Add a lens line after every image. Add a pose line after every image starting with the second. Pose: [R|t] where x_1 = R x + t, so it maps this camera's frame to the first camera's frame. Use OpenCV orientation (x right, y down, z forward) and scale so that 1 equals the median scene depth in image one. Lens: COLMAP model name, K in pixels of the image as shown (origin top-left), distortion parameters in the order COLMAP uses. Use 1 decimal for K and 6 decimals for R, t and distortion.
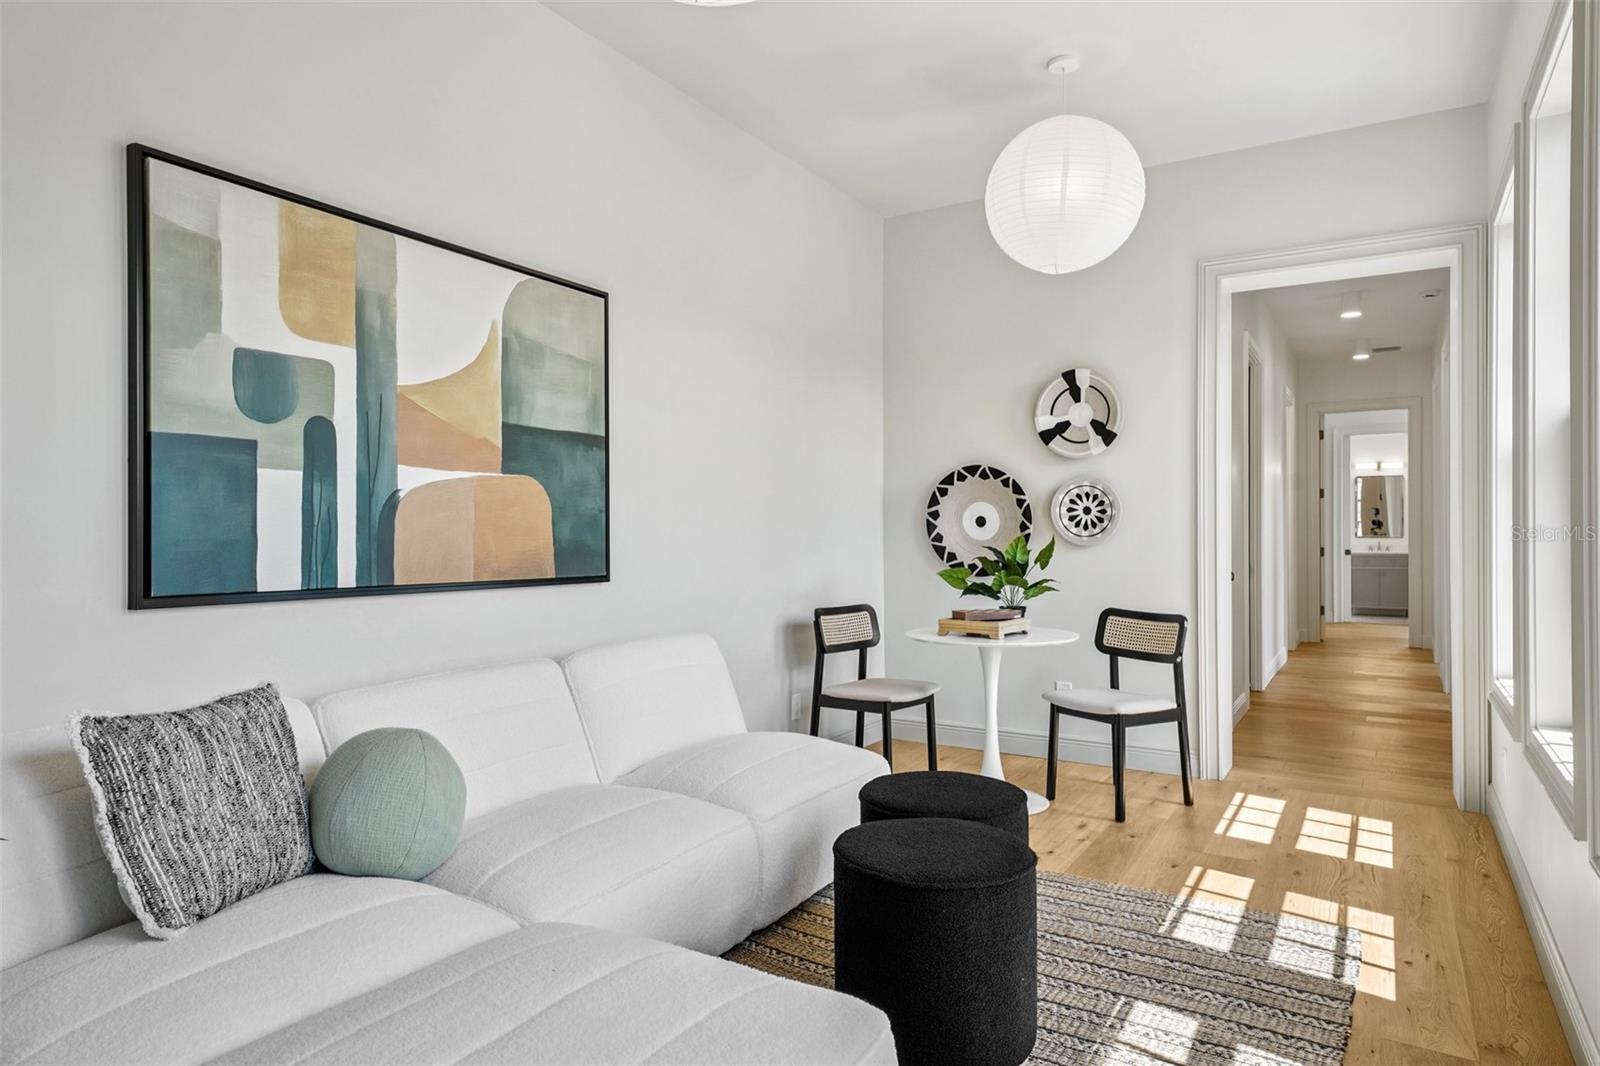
lens RADIAL K [[984.0, 0, 800.0], [0, 984.0, 533.0], [0, 0, 1]] dist [0.042780, 0.000621]
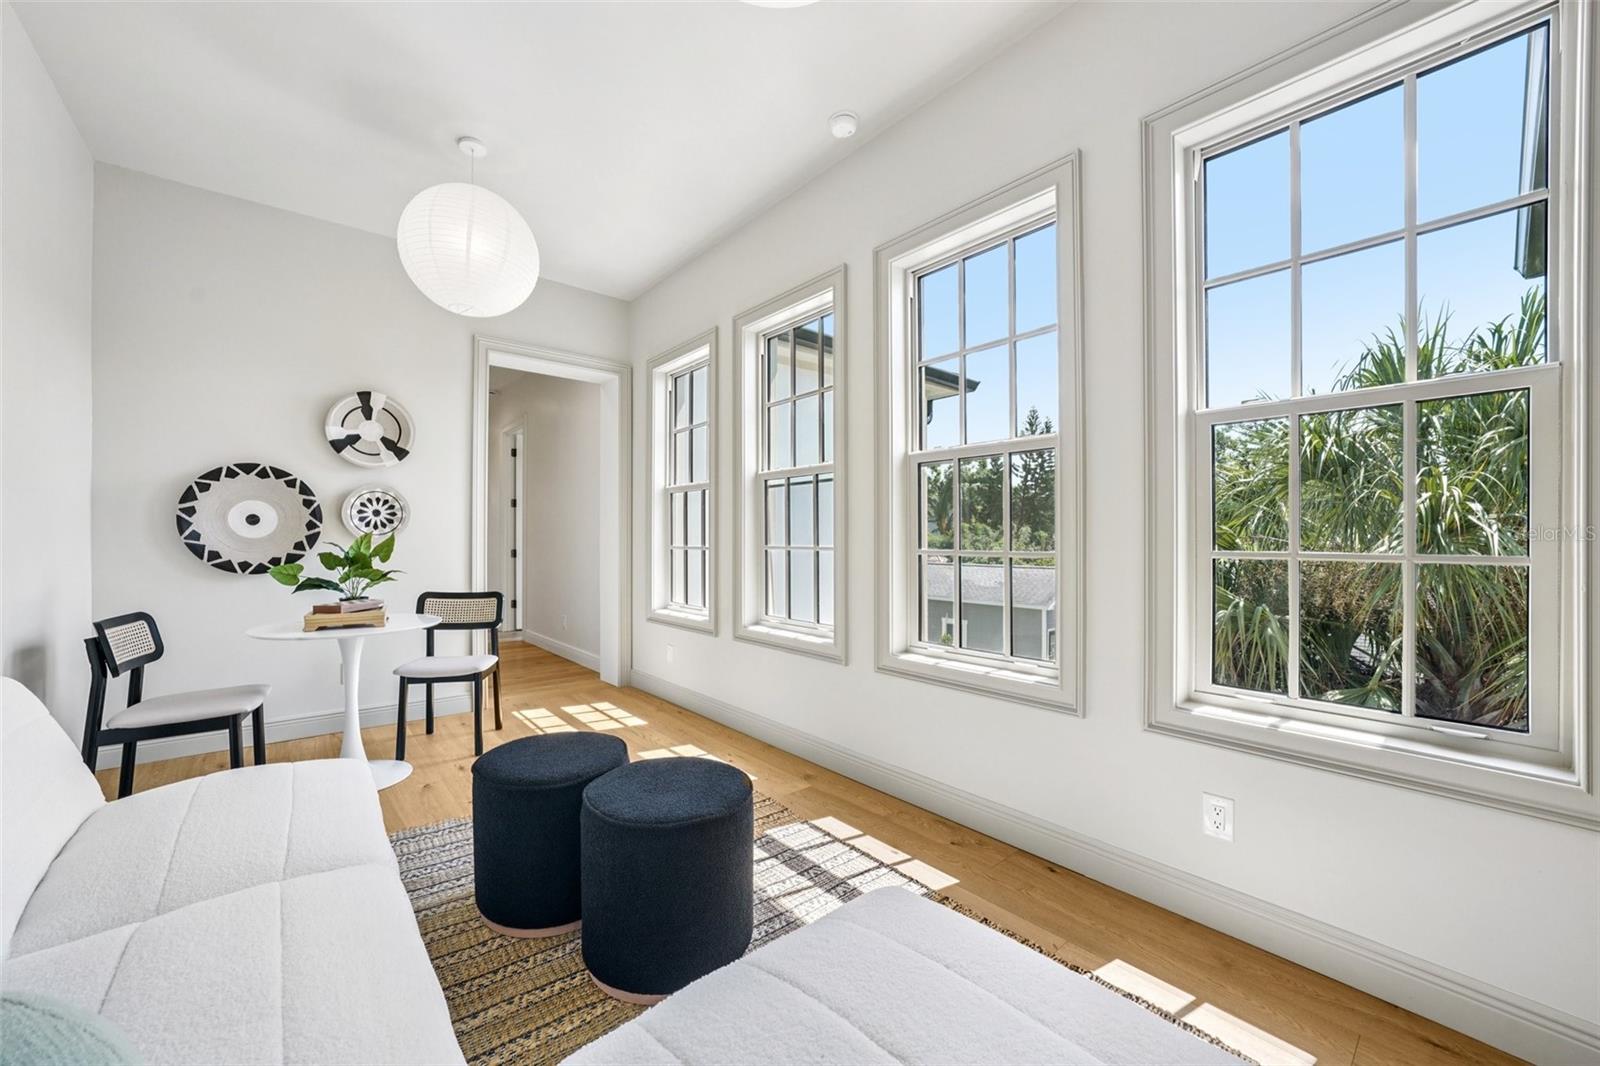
lens RADIAL K [[609.9, 0, 800.0], [0, 609.9, 533.0], [0, 0, 1]] dist [-0.009072, 0.000481]
pose [[0.319097, 0.011070, 0.947657, -0.259131], [0.002584, 0.999918, -0.012550, 0.012916], [-0.947719, 0.006454, 0.319042, 0.316020]]
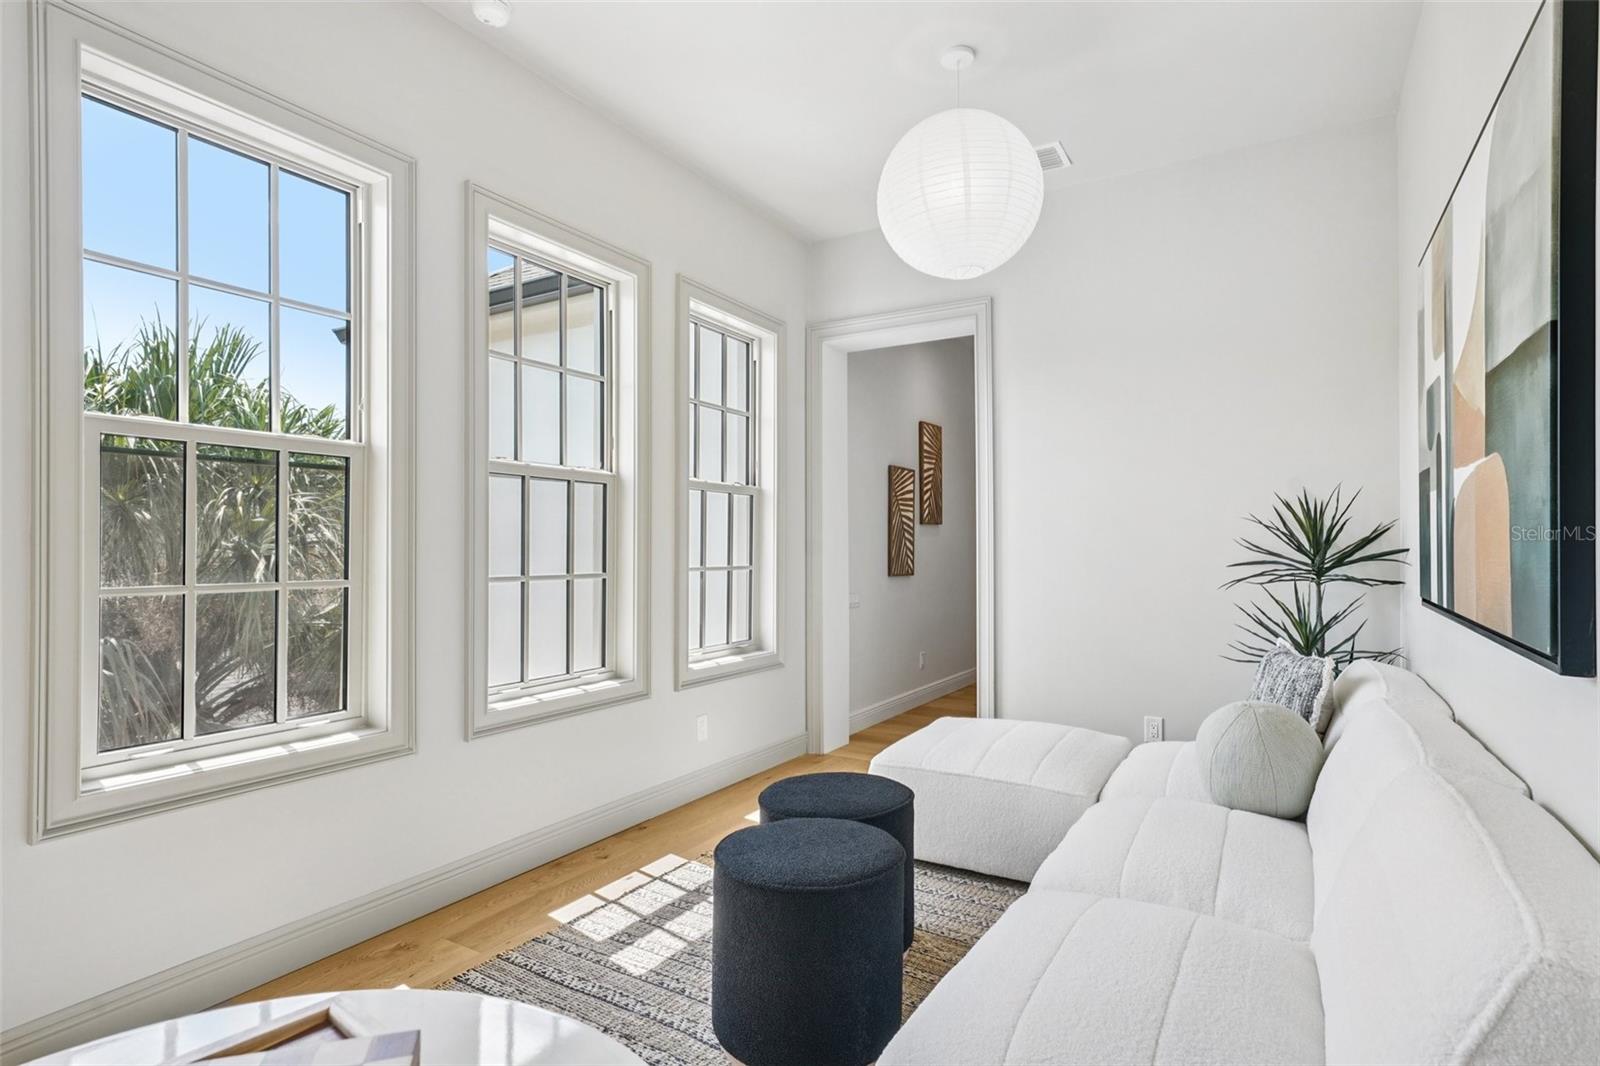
lens RADIAL K [[809.8, 0, 797.4], [0, 809.8, 550.6], [0, 0, 1]] dist [0.001820, 0.000417]
pose [[-0.999955, 0.003525, 0.008760, 0.087563], [0.003607, 0.999950, 0.009276, -0.005988], [-0.008727, 0.009307, -0.999919, 1.048912]]
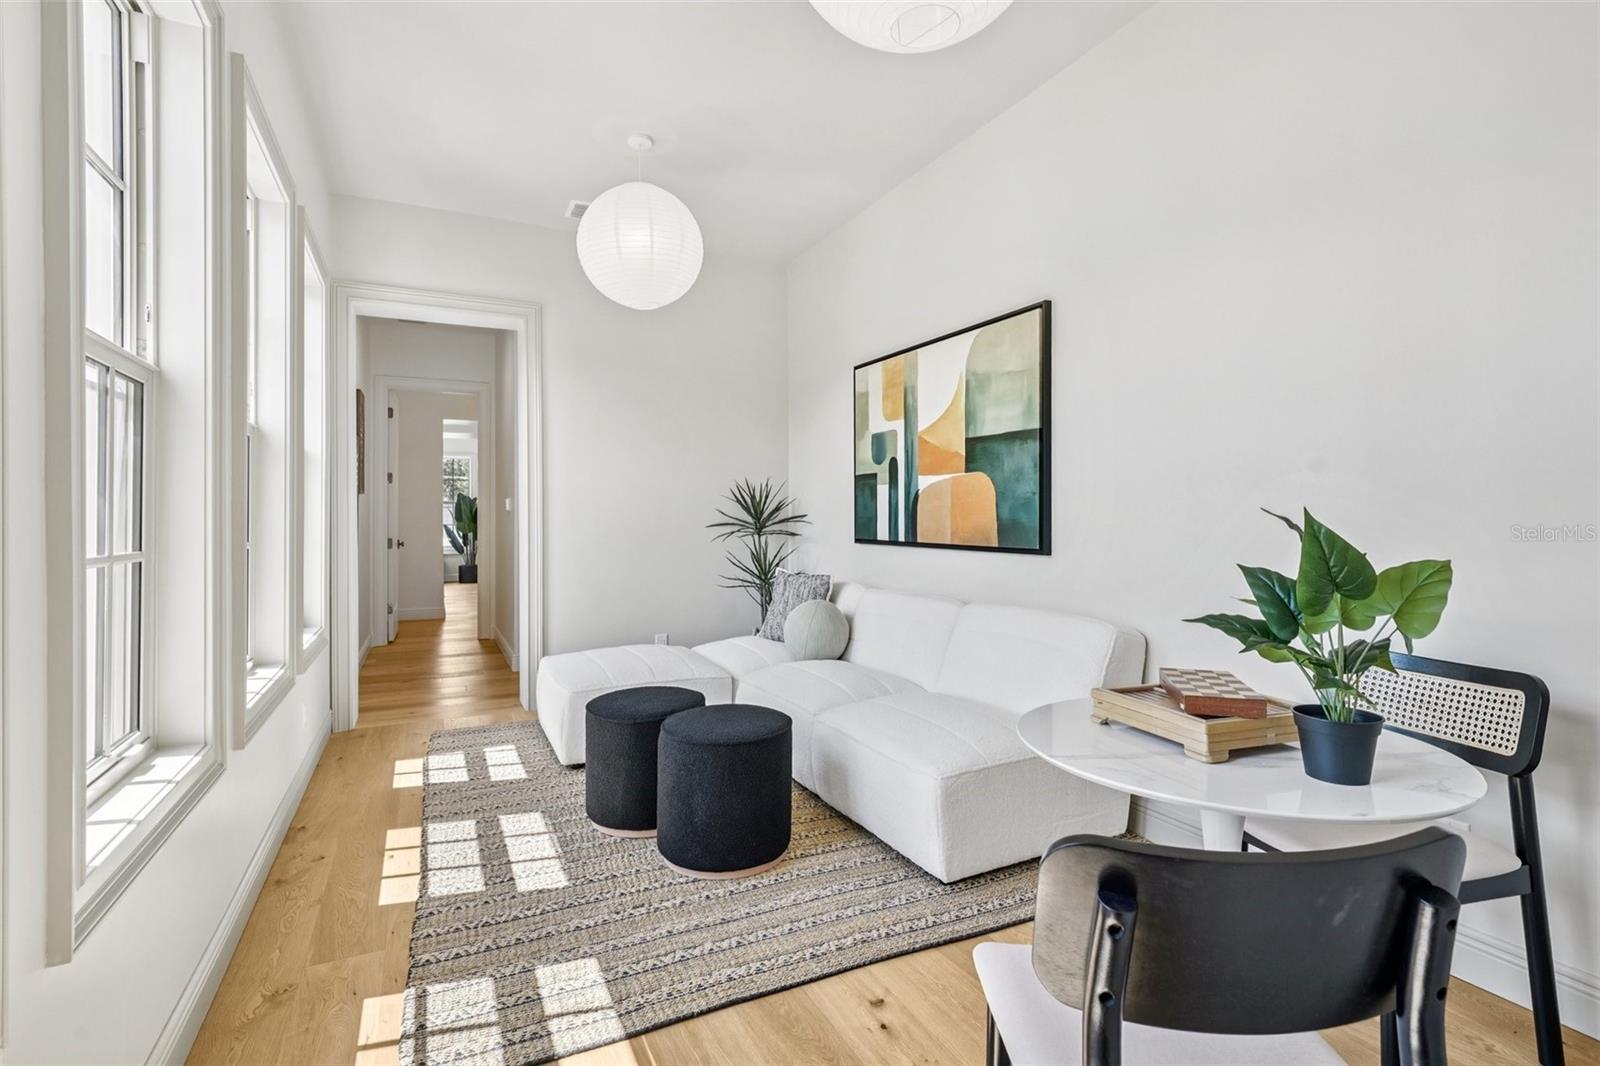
lens RADIAL K [[753.7, 0, 796.0], [0, 753.7, 521.8], [0, 0, 1]] dist [-0.002516, -0.000492]
pose [[-0.547054, 0.005726, -0.837077, 0.539671], [0.000991, 0.999980, 0.006192, 0.003996], [0.837096, 0.002558, -0.547049, 0.972714]]
